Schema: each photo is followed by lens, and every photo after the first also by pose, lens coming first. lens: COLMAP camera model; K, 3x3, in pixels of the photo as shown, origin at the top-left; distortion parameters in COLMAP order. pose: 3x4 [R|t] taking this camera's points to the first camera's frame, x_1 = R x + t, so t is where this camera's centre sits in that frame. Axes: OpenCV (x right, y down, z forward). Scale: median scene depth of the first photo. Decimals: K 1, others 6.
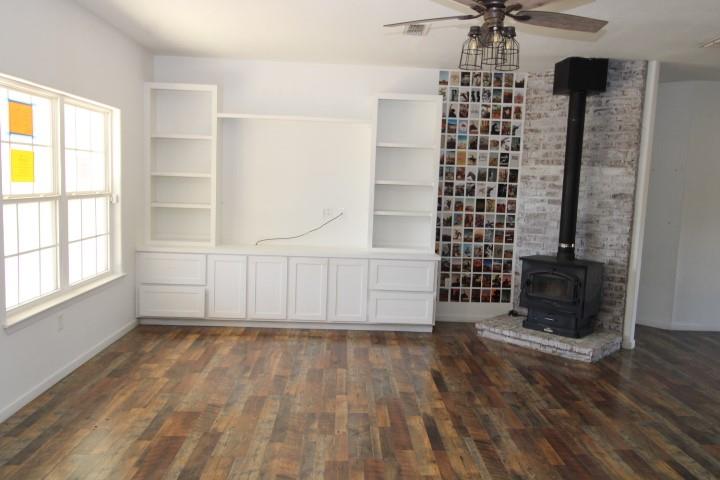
lens RADIAL K [[560.9, 0, 360.0], [0, 560.9, 240.0], [0, 0, 1]] dist [0.001106, 0.000215]
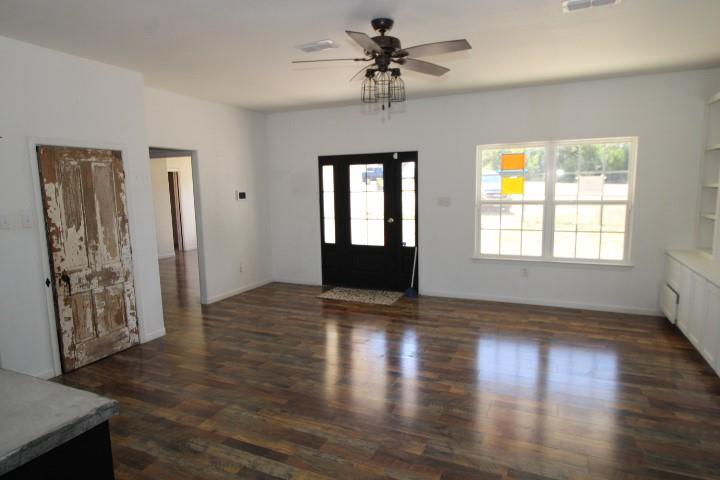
lens RADIAL K [[428.8, 0, 360.0], [0, 428.8, 240.0], [0, 0, 1]] dist [0.000734, 0.000224]
pose [[-0.443533, 0.078843, -0.892784, 0.887167], [-0.093415, 0.986631, 0.133539, -0.084998], [0.891377, 0.142629, -0.430238, 1.074236]]
